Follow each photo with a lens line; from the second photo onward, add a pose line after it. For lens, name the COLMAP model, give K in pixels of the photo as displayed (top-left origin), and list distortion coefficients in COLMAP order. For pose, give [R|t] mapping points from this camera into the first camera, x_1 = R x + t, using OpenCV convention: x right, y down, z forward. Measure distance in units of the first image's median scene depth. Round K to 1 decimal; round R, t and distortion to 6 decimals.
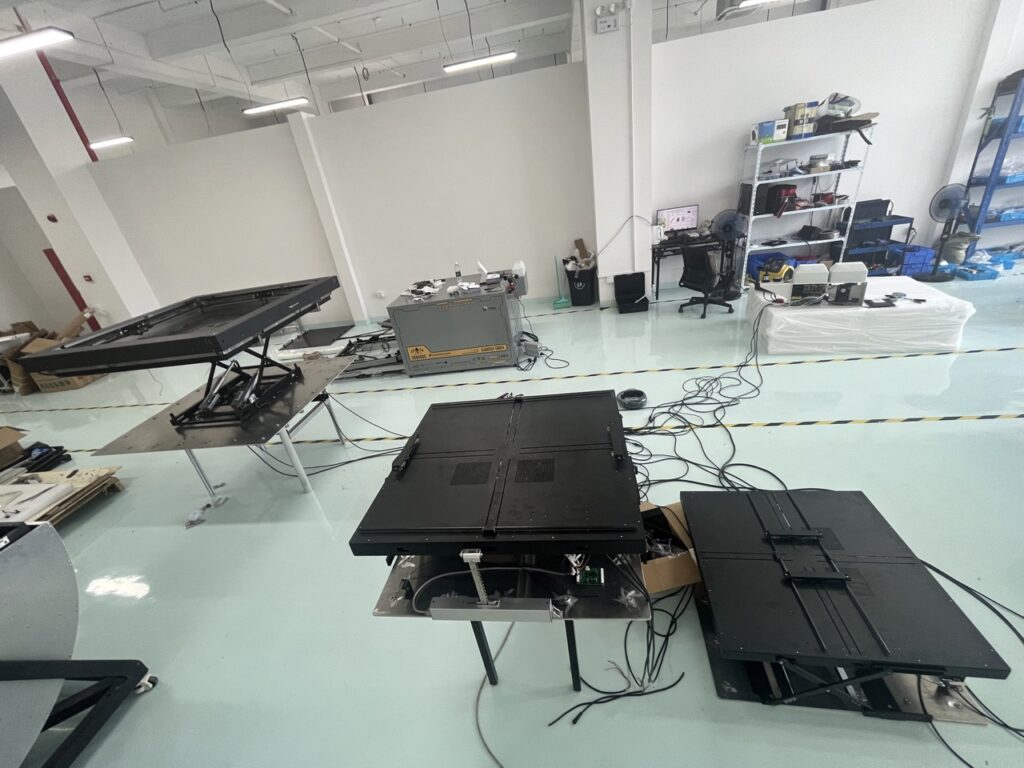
lens RADIAL K [[420.7, 0, 512.0], [0, 420.7, 384.0], [0, 0, 1]] dist [-0.003191, 0.000440]
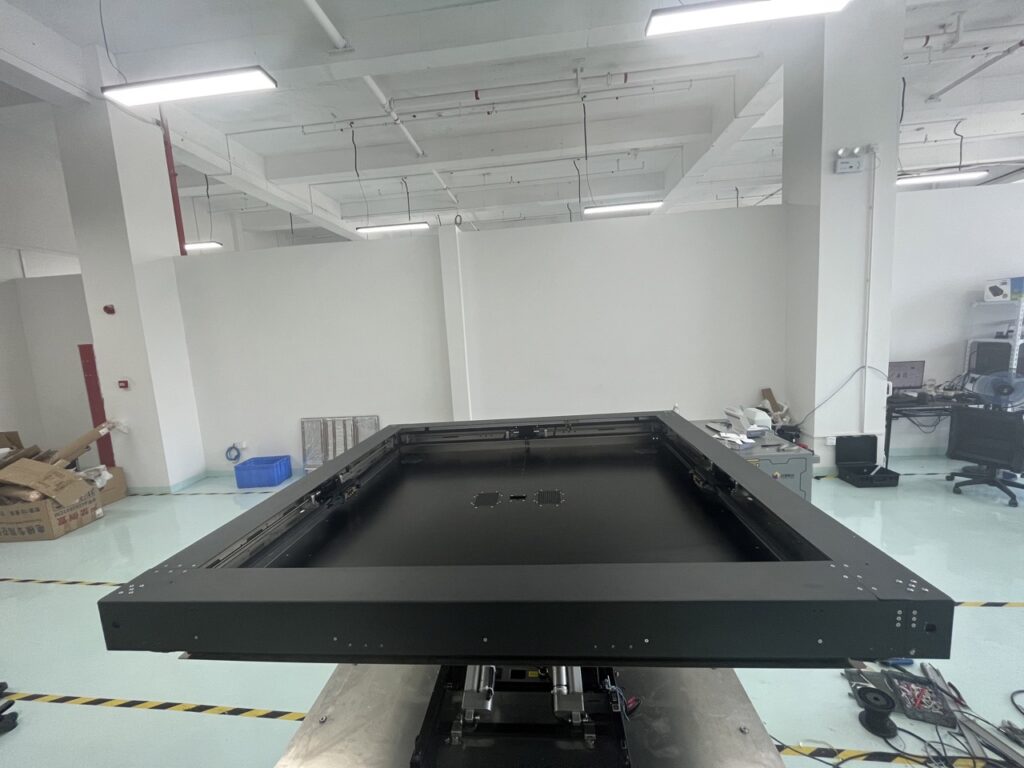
lens RADIAL K [[420.7, 0, 512.0], [0, 420.7, 384.0], [0, 0, 1]] dist [-0.003191, 0.000440]
pose [[0.996045, 0.081712, 0.034894, -0.389986], [-0.065568, 0.941014, -0.331954, -0.052821], [-0.059960, 0.328353, 0.942650, 0.276521]]
